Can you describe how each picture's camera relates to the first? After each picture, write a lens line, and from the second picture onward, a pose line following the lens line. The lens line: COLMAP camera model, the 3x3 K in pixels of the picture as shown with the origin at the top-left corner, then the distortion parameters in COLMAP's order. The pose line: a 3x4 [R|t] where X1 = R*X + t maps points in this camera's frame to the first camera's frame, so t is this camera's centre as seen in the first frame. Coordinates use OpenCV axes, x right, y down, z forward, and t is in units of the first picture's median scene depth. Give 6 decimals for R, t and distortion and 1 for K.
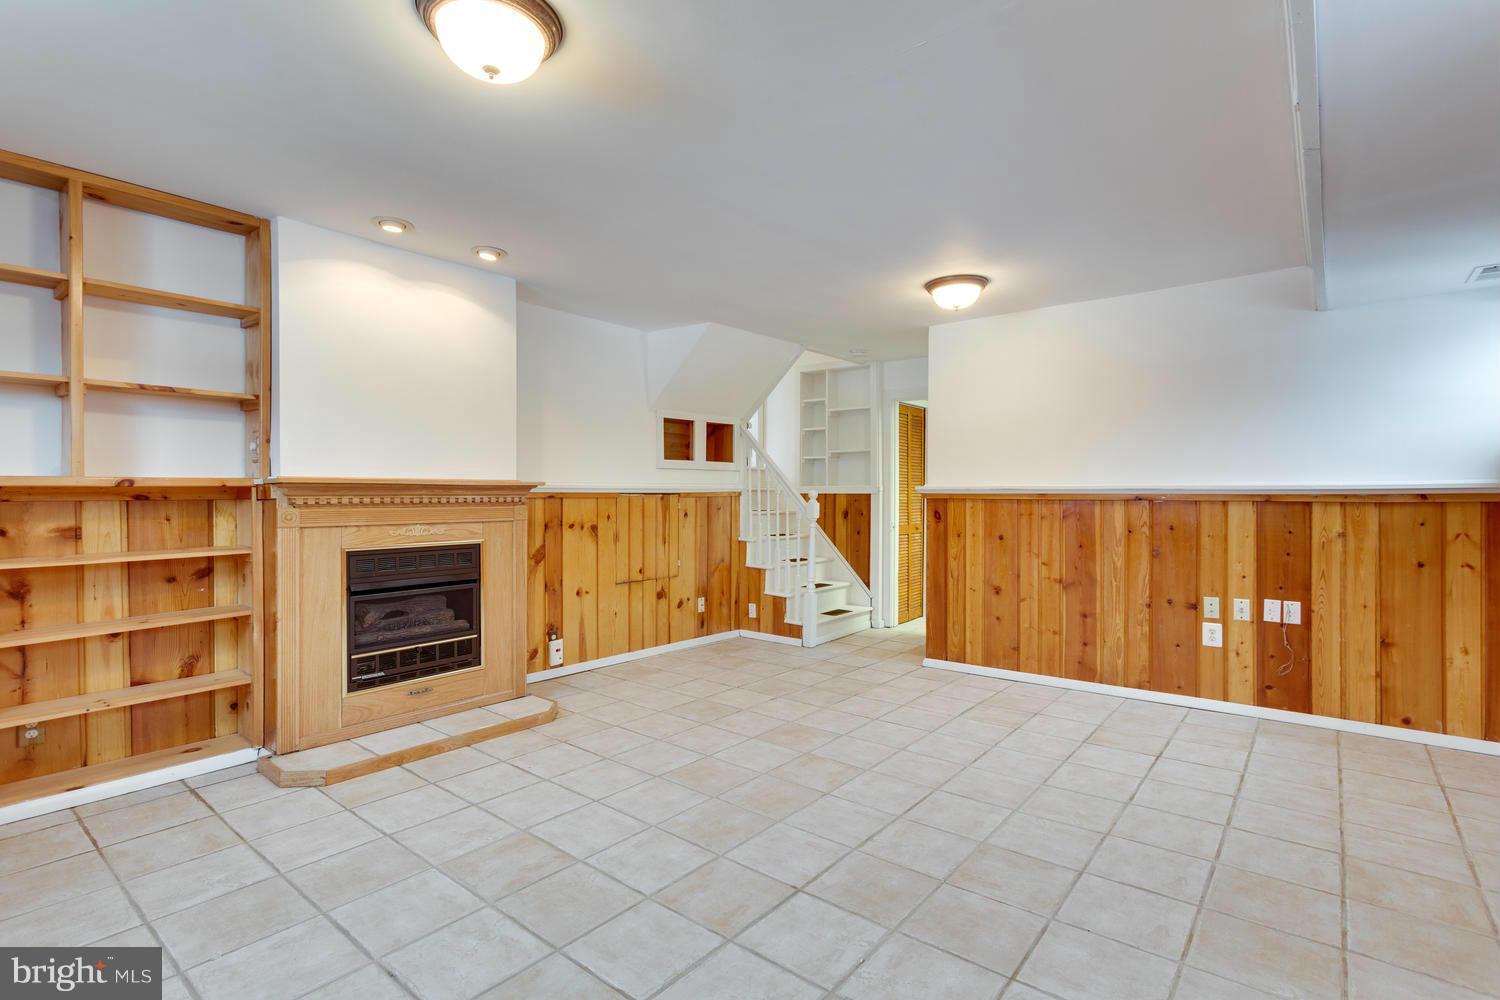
lens RADIAL K [[710.4, 0, 752.4], [0, 710.4, 500.1], [0, 0, 1]] dist [0.001922, 0.000679]
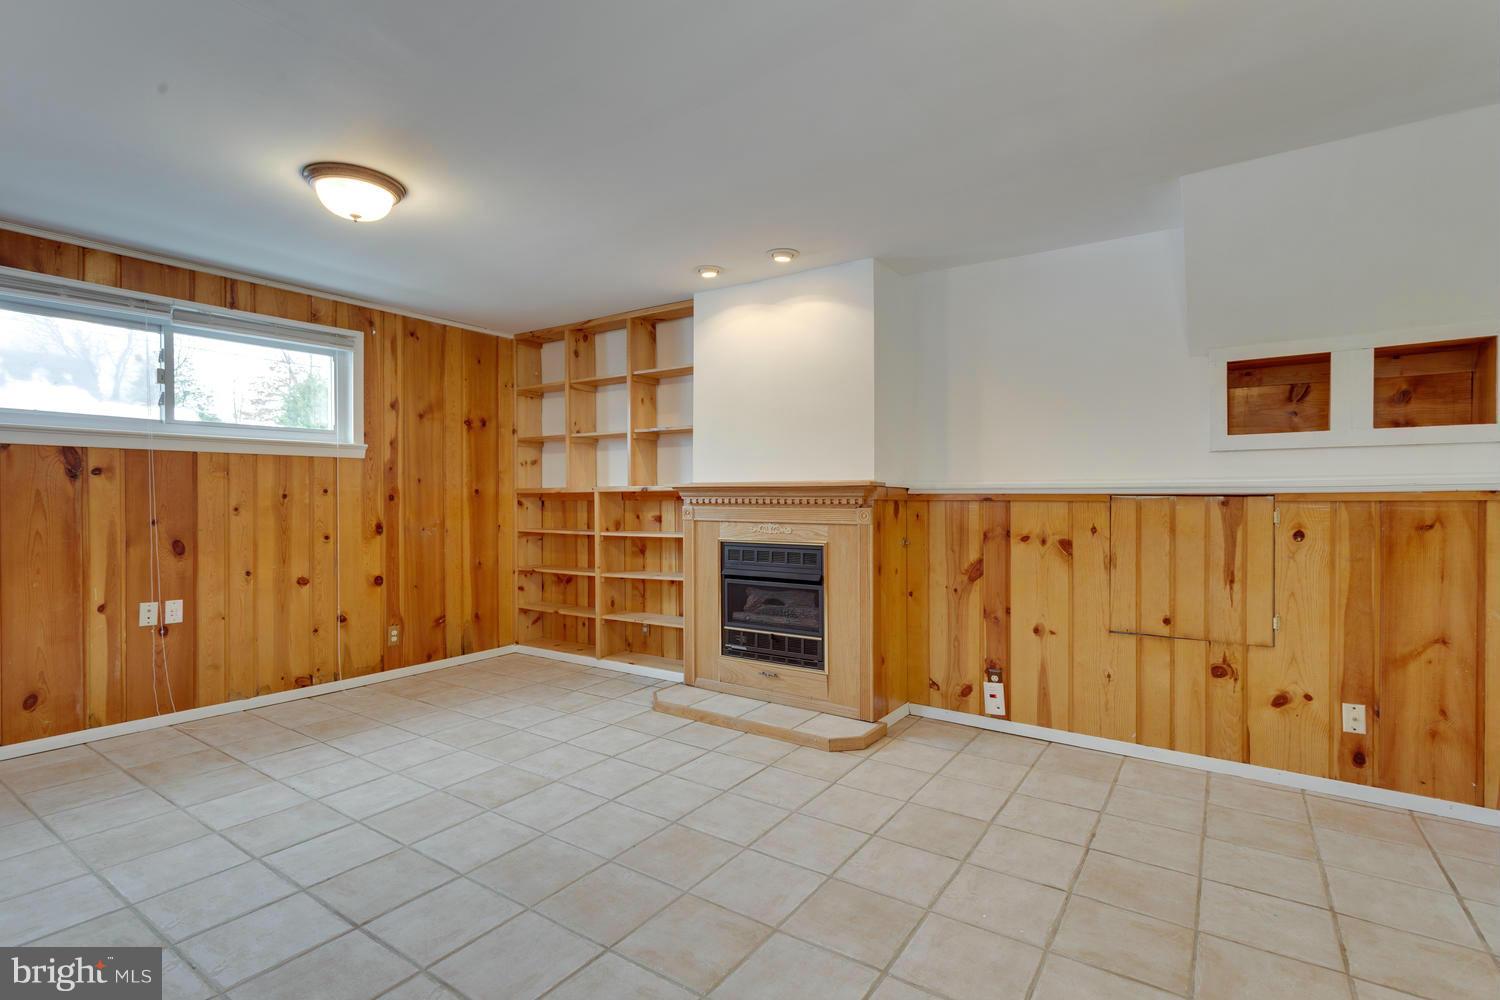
lens RADIAL K [[710.4, 0, 752.4], [0, 710.4, 500.1], [0, 0, 1]] dist [0.001922, 0.000679]
pose [[0.090125, 0.004859, -0.995919, 0.576770], [-0.009396, 0.999948, 0.004029, -0.005480], [0.995886, 0.008994, 0.090166, 0.798584]]
